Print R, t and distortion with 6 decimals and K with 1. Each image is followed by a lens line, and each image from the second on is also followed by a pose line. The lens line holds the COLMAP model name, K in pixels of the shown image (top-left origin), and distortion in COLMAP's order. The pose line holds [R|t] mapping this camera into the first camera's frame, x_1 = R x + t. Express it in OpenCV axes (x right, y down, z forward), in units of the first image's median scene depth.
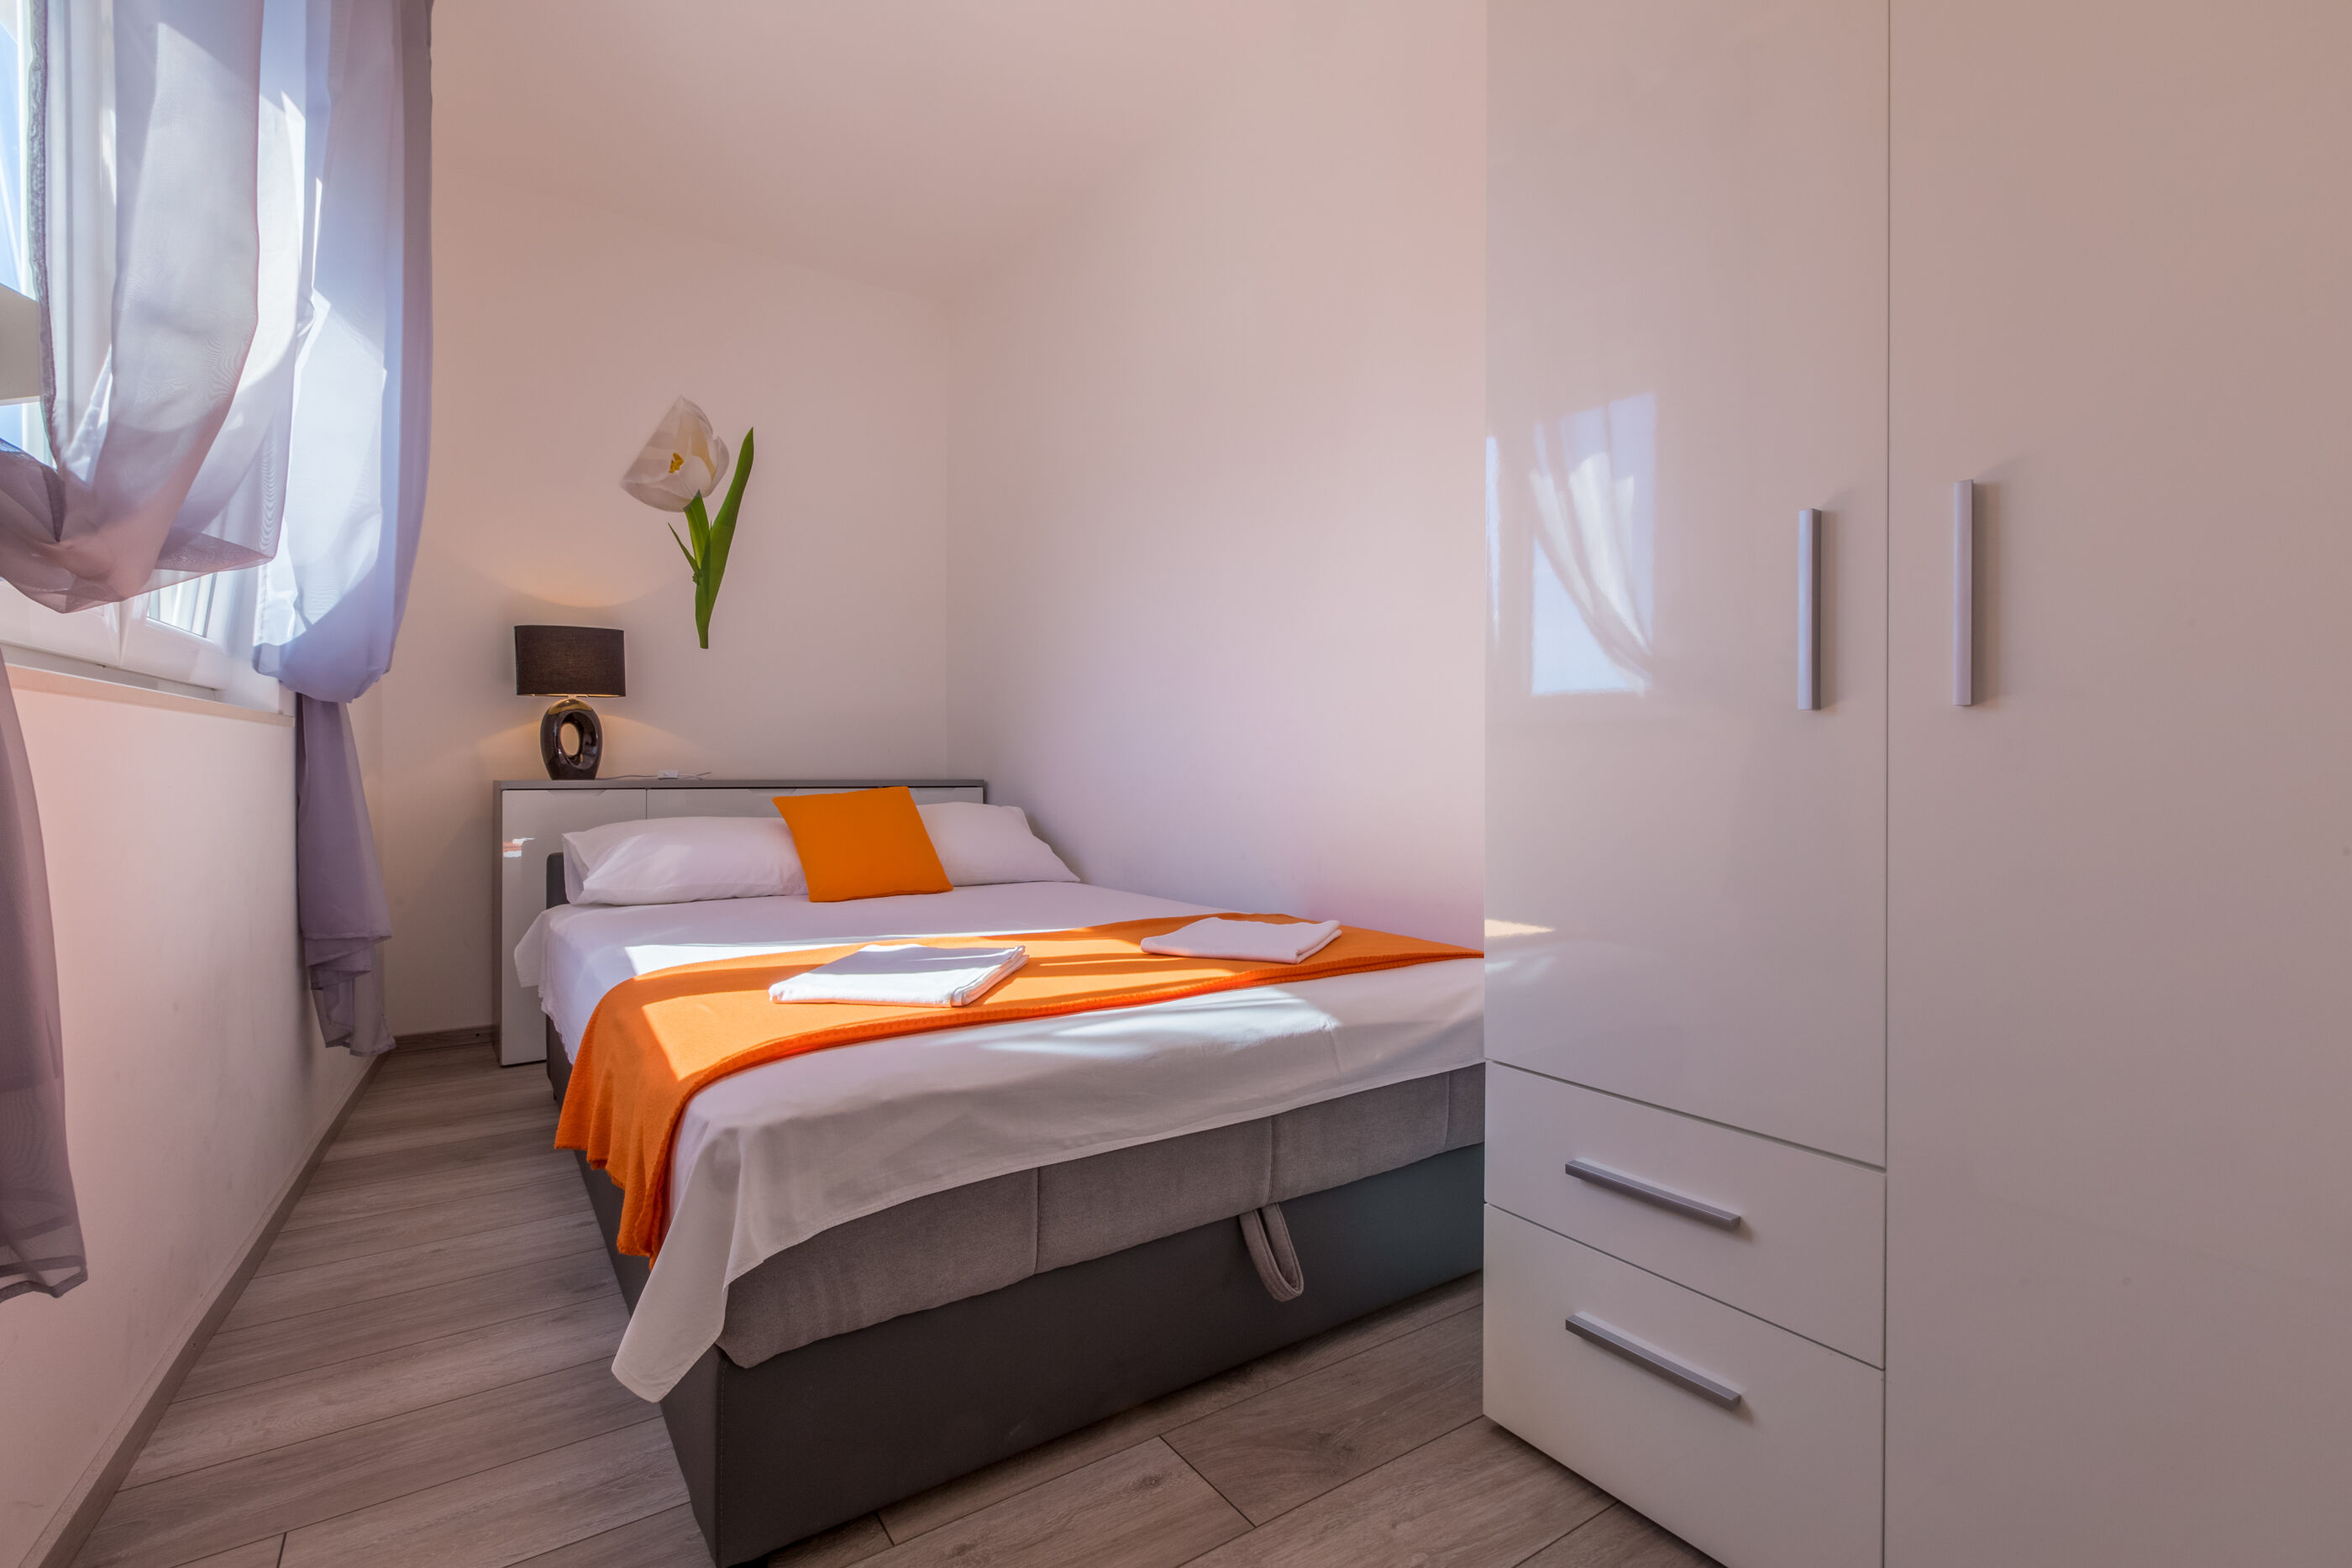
lens RADIAL K [[1054.3, 0, 1156.2], [0, 1054.3, 781.1], [0, 0, 1]] dist [0.005641, 0.000506]
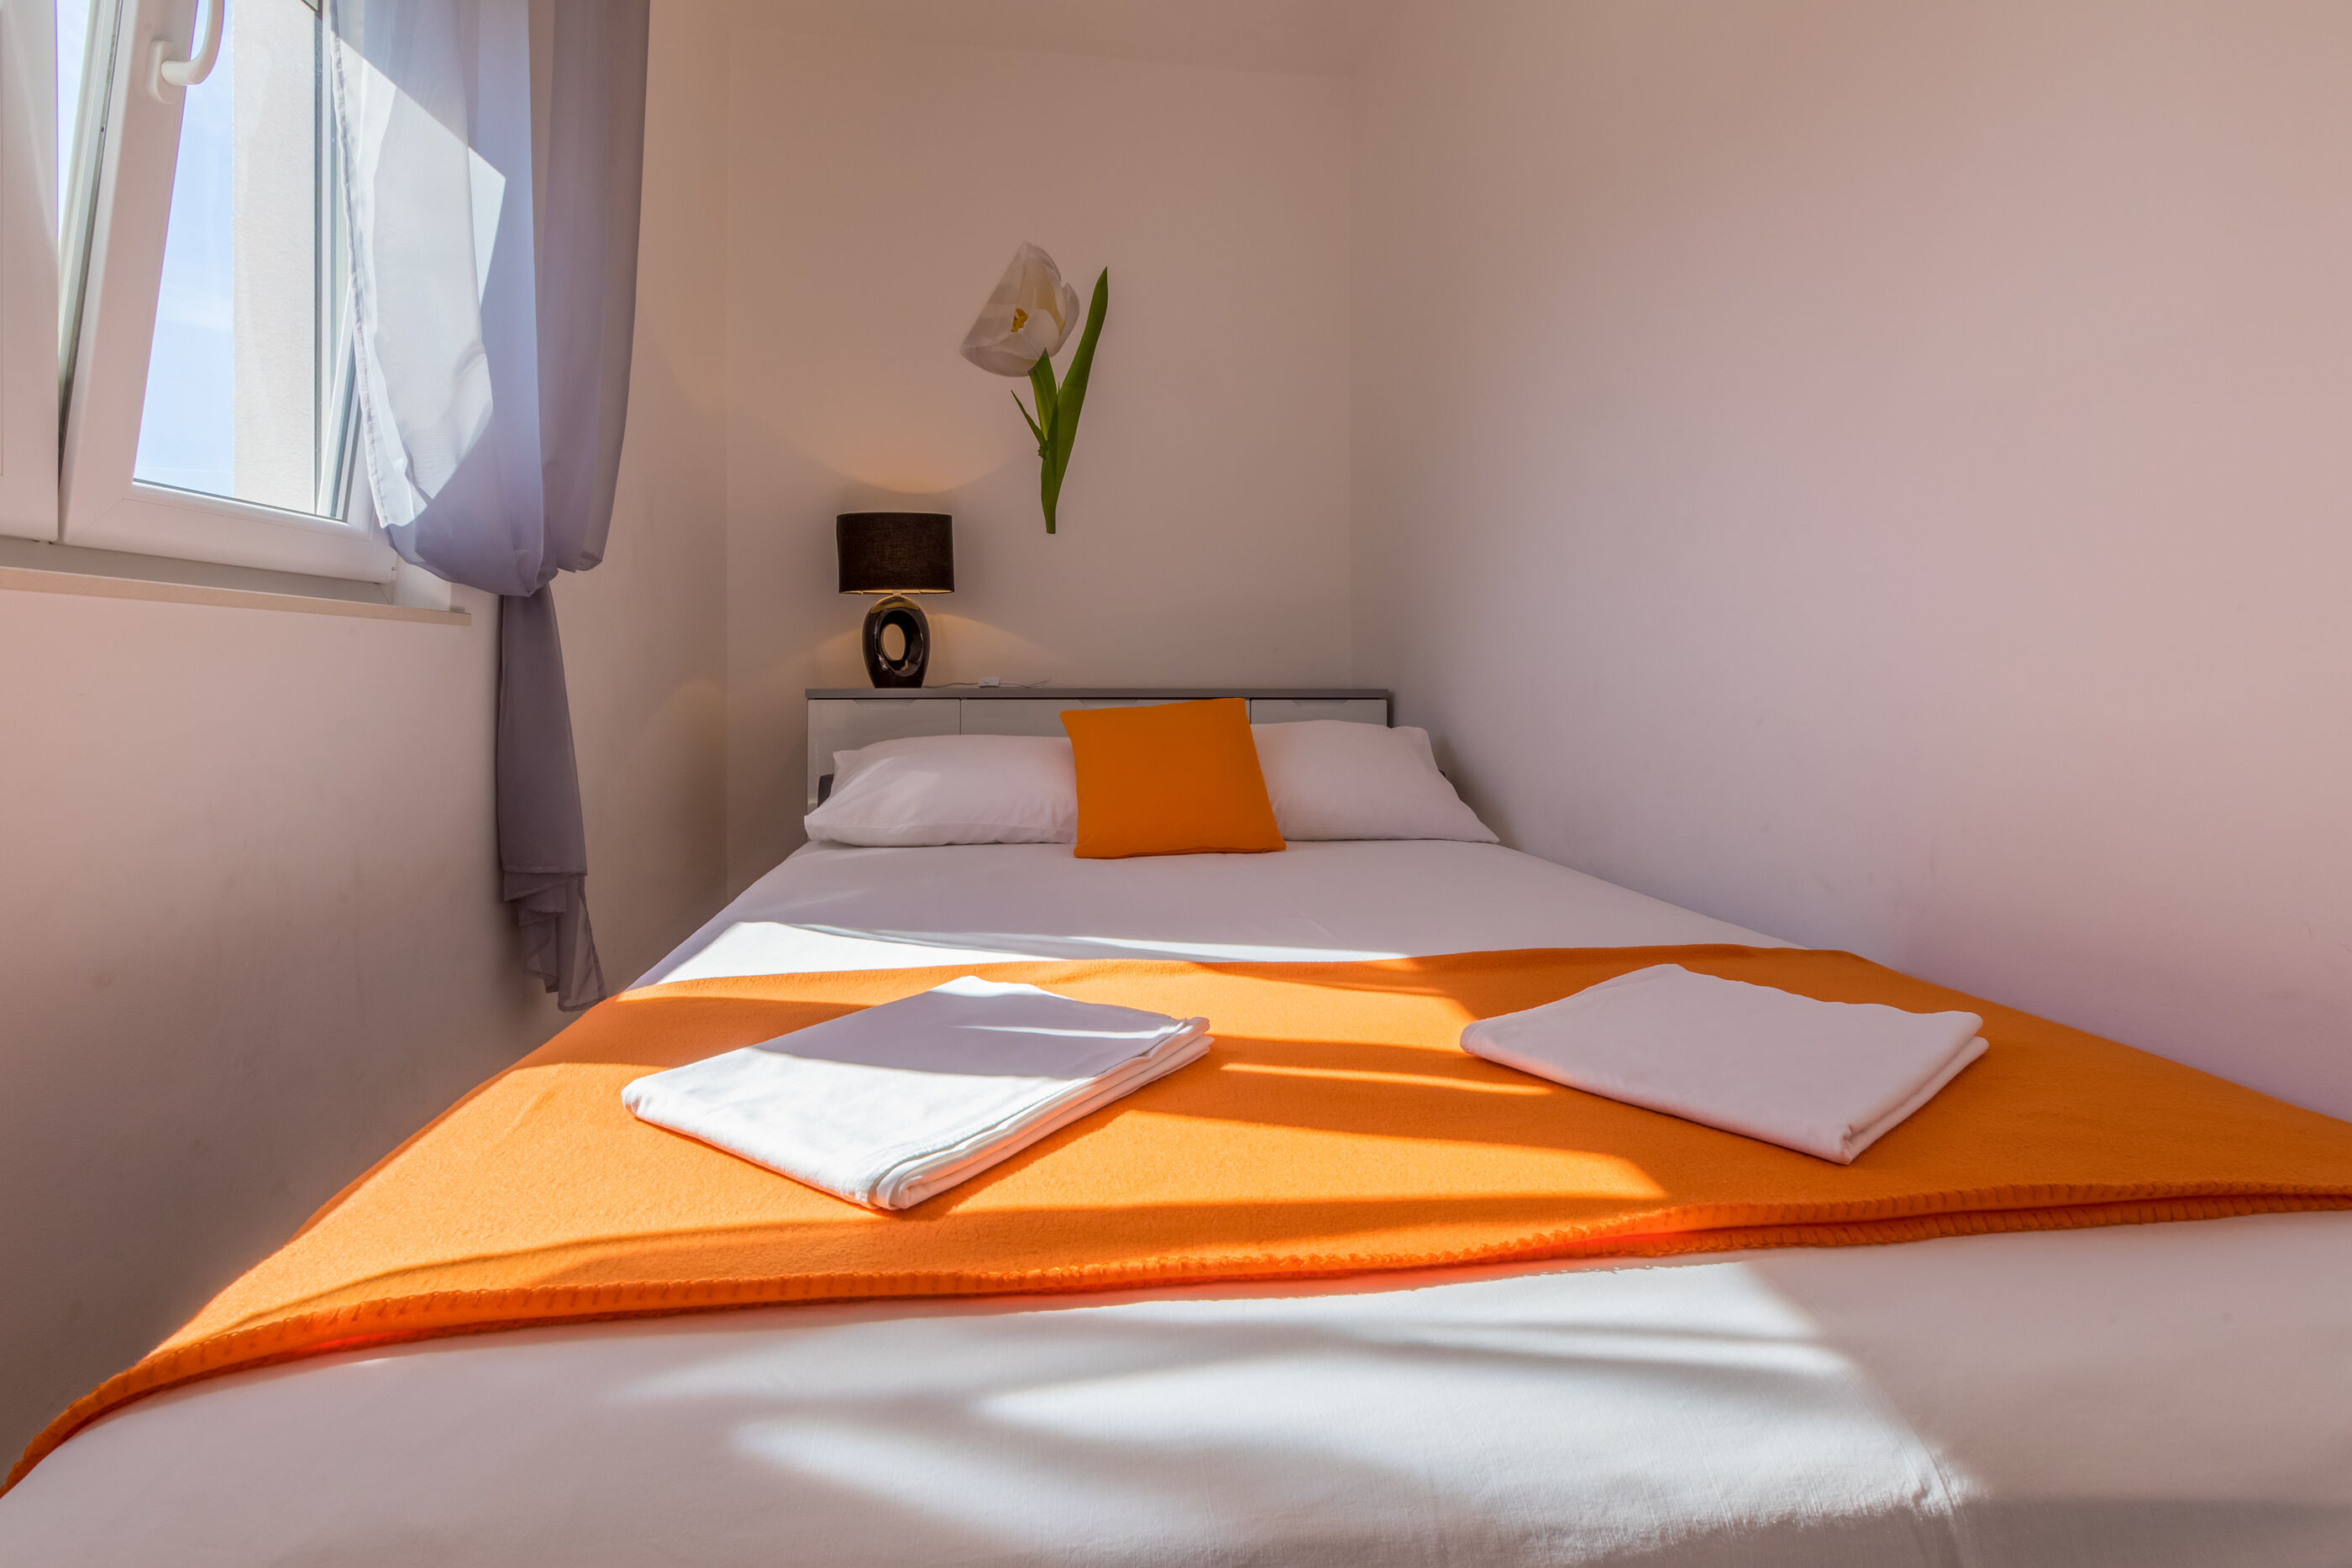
lens RADIAL K [[1054.3, 0, 1179.7], [0, 1054.3, 665.4], [0, 0, 1]] dist [0.005641, 0.000506]
pose [[0.886730, -0.007559, -0.462225, 0.061633], [-0.003442, 0.999731, -0.022951, -0.000630], [0.462274, 0.021942, 0.886465, 0.338843]]
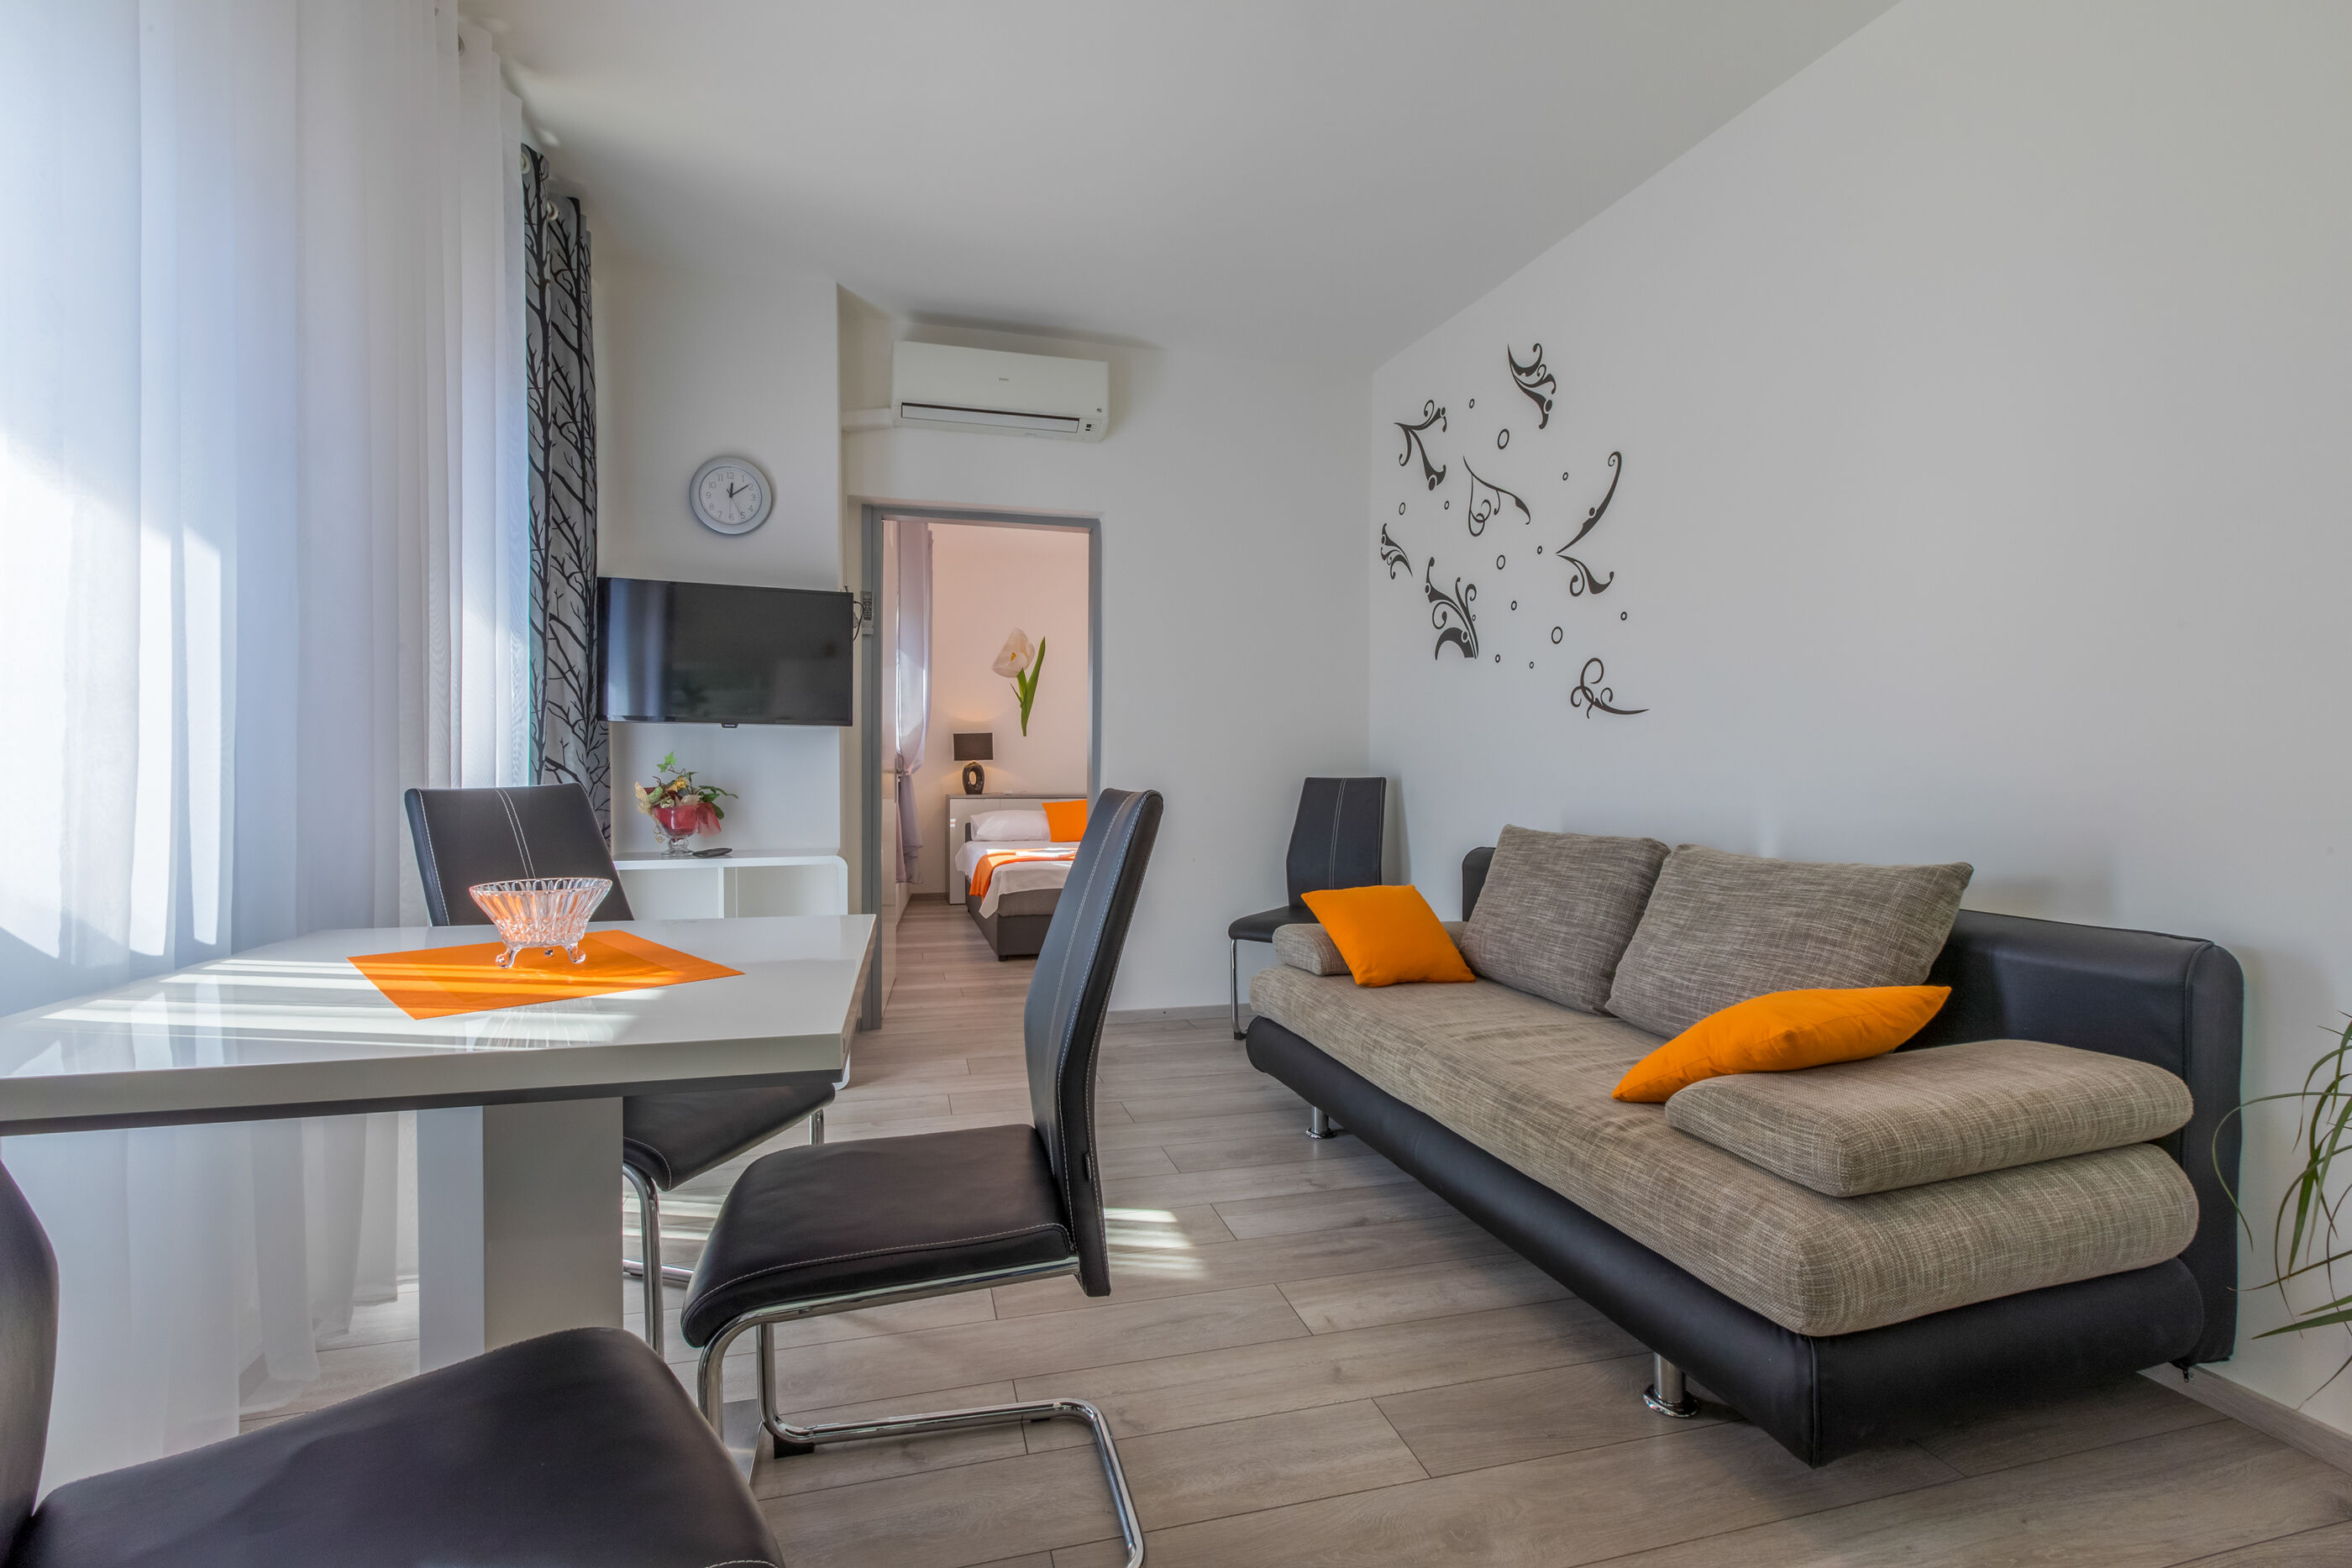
lens RADIAL K [[1054.3, 0, 1152.2], [0, 1054.3, 788.6], [0, 0, 1]] dist [0.005641, 0.000506]
pose [[0.943334, 0.004818, -0.331809, 0.667668], [-0.000396, 0.999910, 0.013393, -0.048557], [0.331843, -0.012503, 0.943252, -1.203173]]
